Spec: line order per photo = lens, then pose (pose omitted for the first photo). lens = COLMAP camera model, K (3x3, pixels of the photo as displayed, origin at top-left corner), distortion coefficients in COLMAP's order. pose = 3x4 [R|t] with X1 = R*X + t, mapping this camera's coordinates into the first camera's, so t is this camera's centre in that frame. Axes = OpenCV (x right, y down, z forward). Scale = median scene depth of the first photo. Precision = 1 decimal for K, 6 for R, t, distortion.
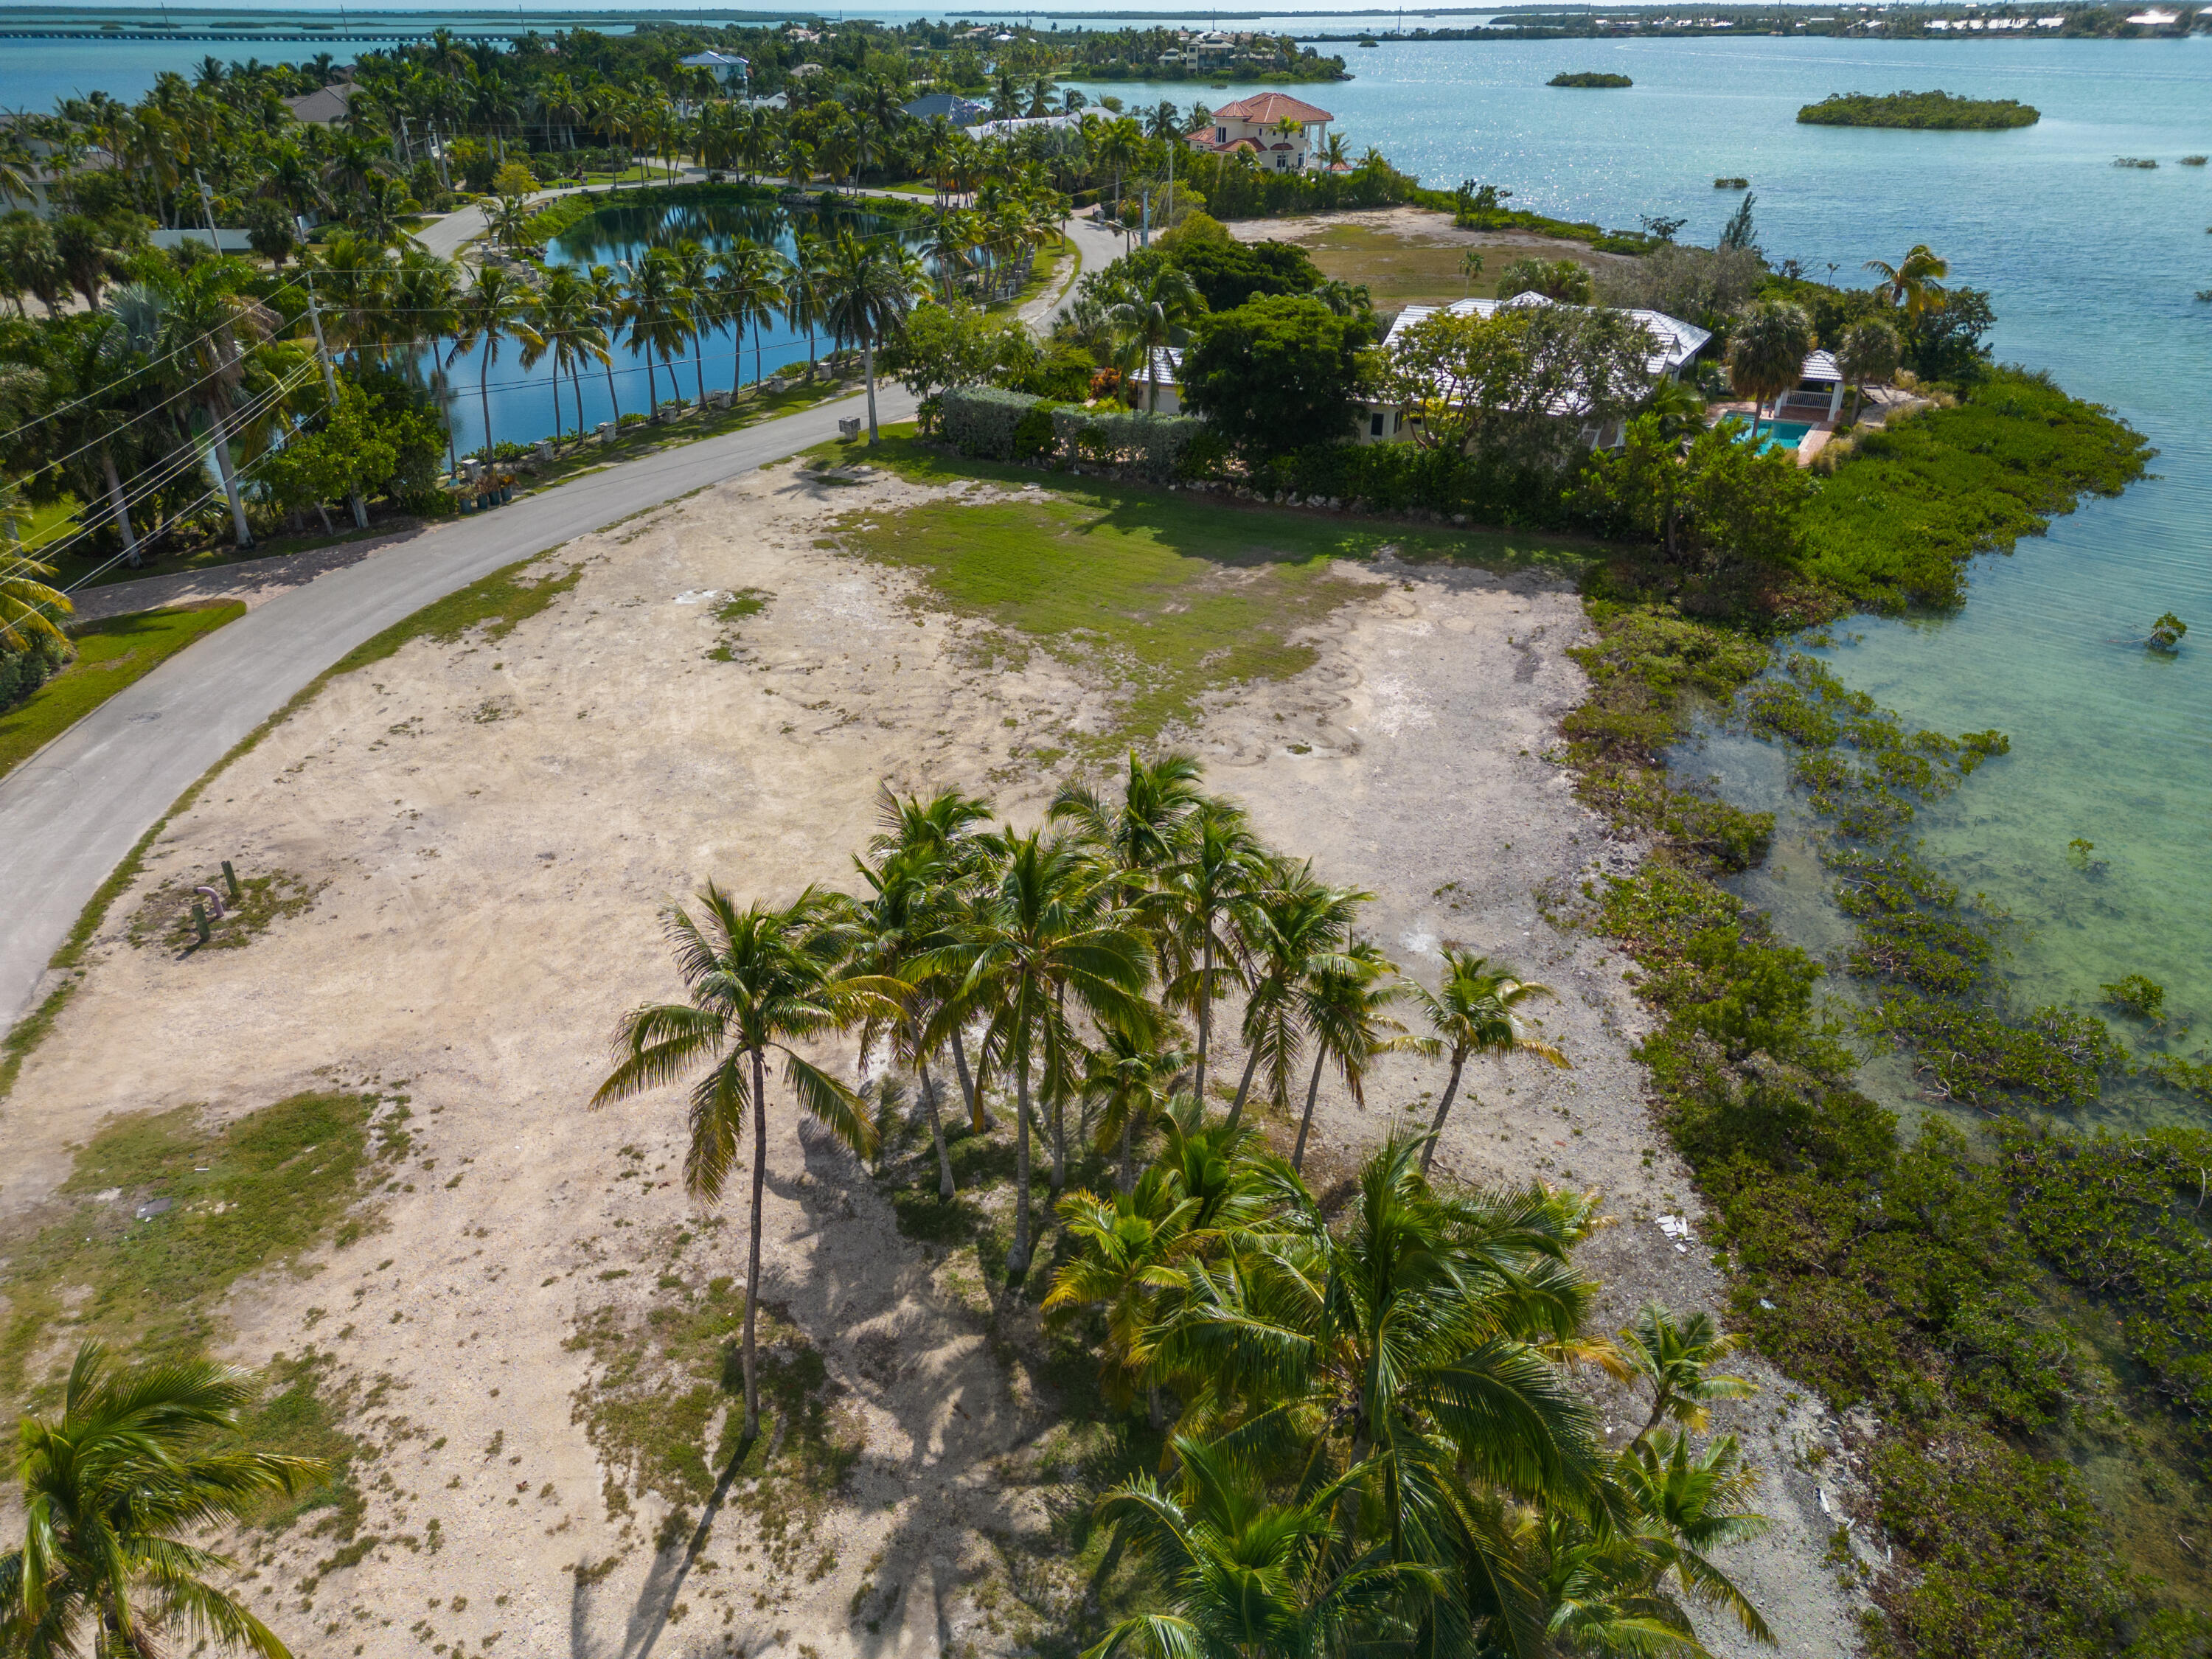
lens RADIAL K [[1514.7, 0, 1100.1], [0, 1514.7, 858.3], [0, 0, 1]] dist [0.091172, -0.112025]
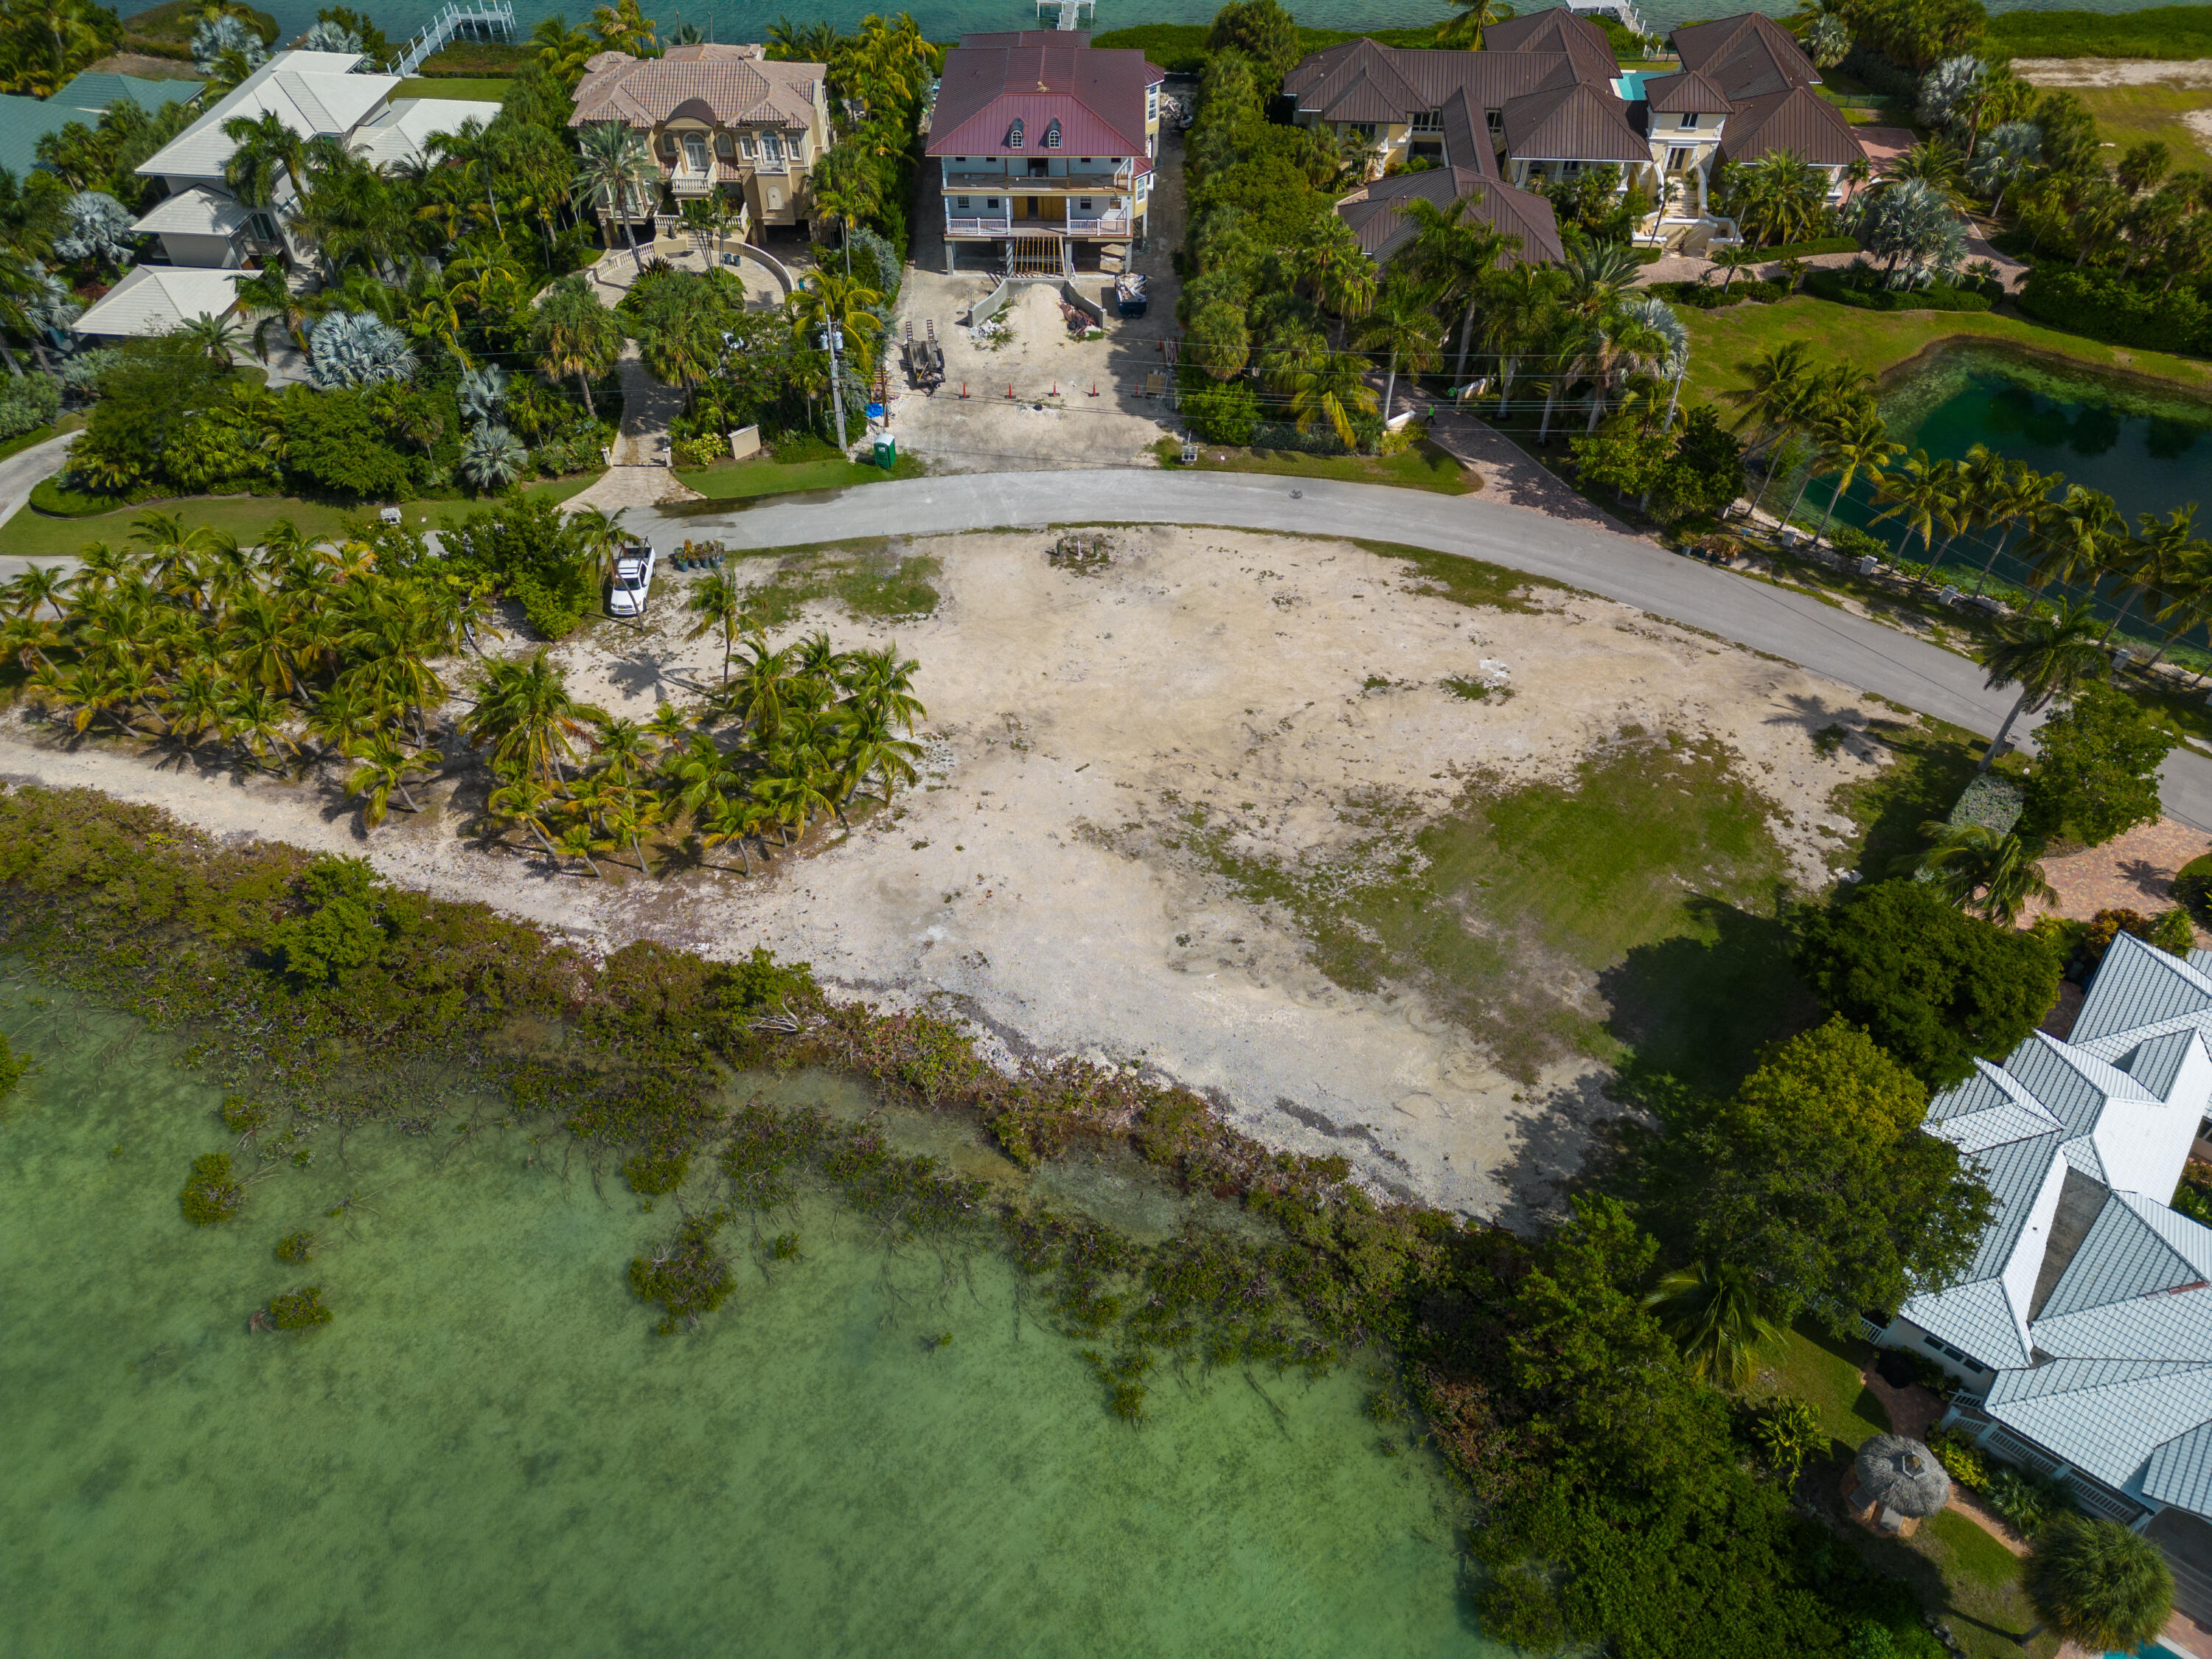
lens RADIAL K [[1514.7, 0, 1100.1], [0, 1514.7, 858.3], [0, 0, 1]] dist [0.091172, -0.112025]
pose [[-0.178348, 0.720993, -0.669598, 1.071332], [-0.474510, 0.533130, 0.700437, -1.104148], [0.861993, 0.442652, 0.247036, 0.527602]]
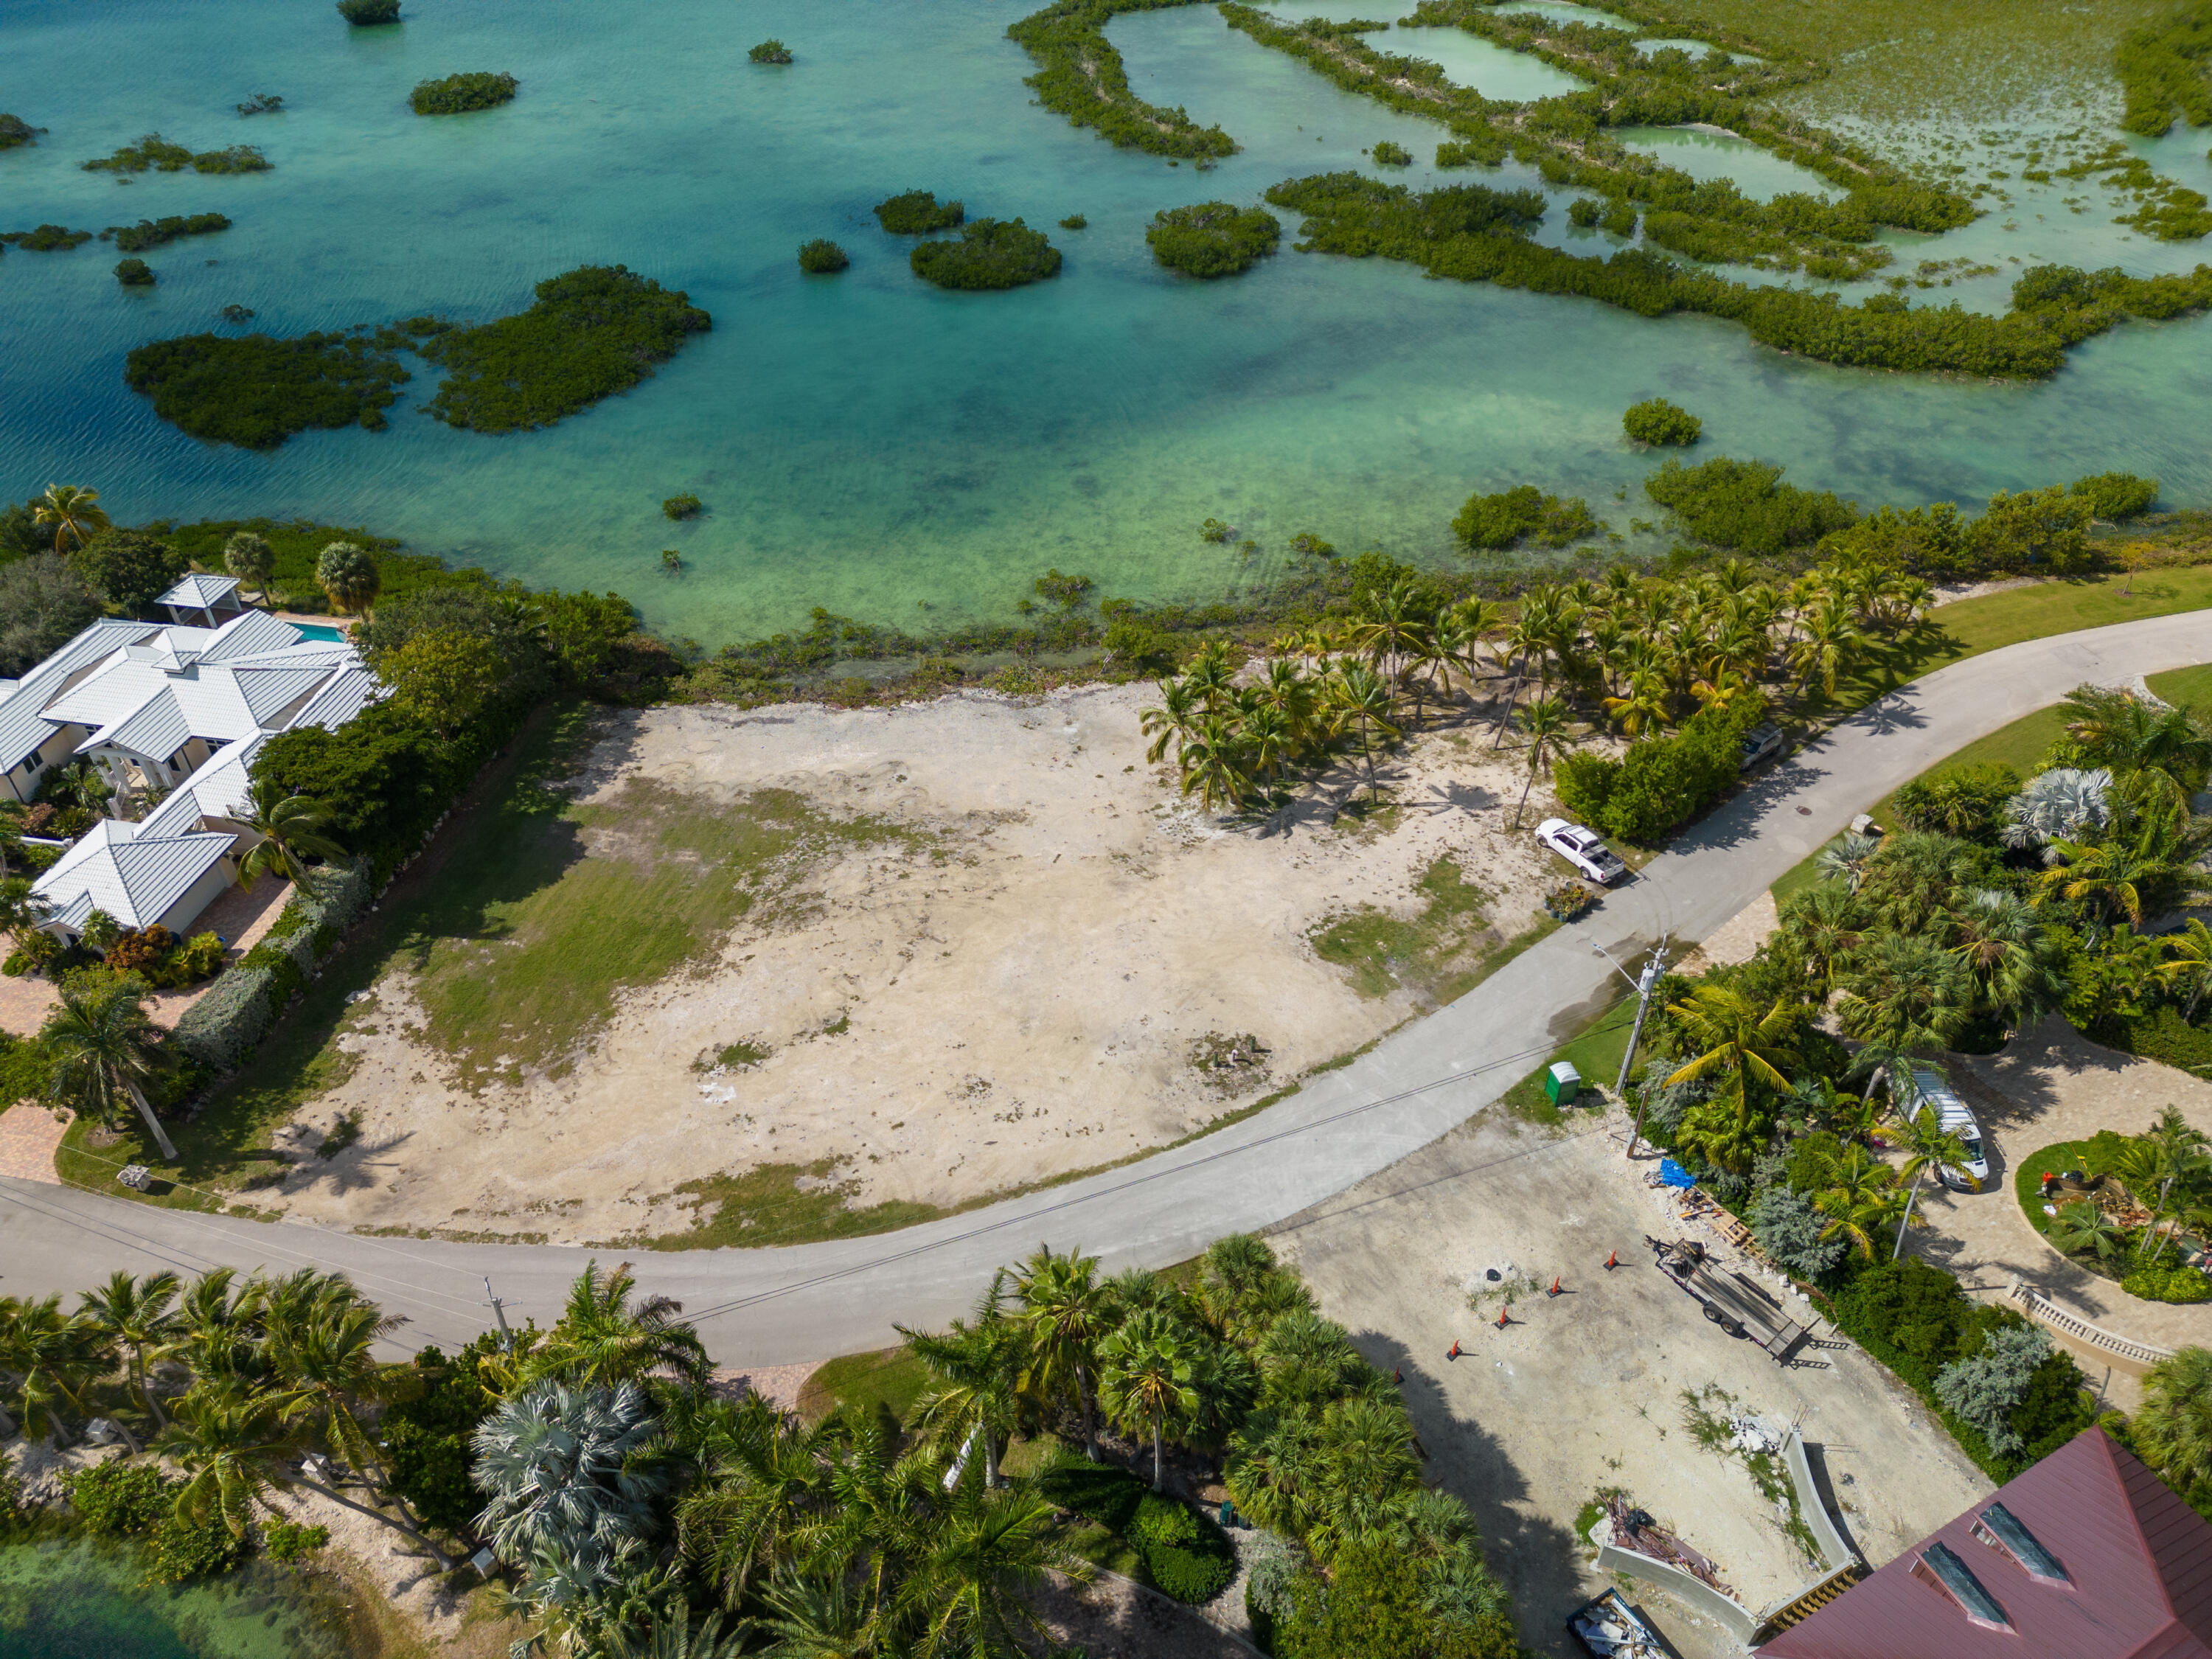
lens RADIAL K [[1528.8, 0, 1093.4], [0, 1528.8, 830.1], [0, 0, 1]] dist [0.079504, -0.083234]
pose [[-0.315665, -0.592773, 0.740929, -1.441987], [0.460936, 0.586738, 0.665790, -1.226432], [-0.829394, 0.551688, 0.088018, 0.653997]]
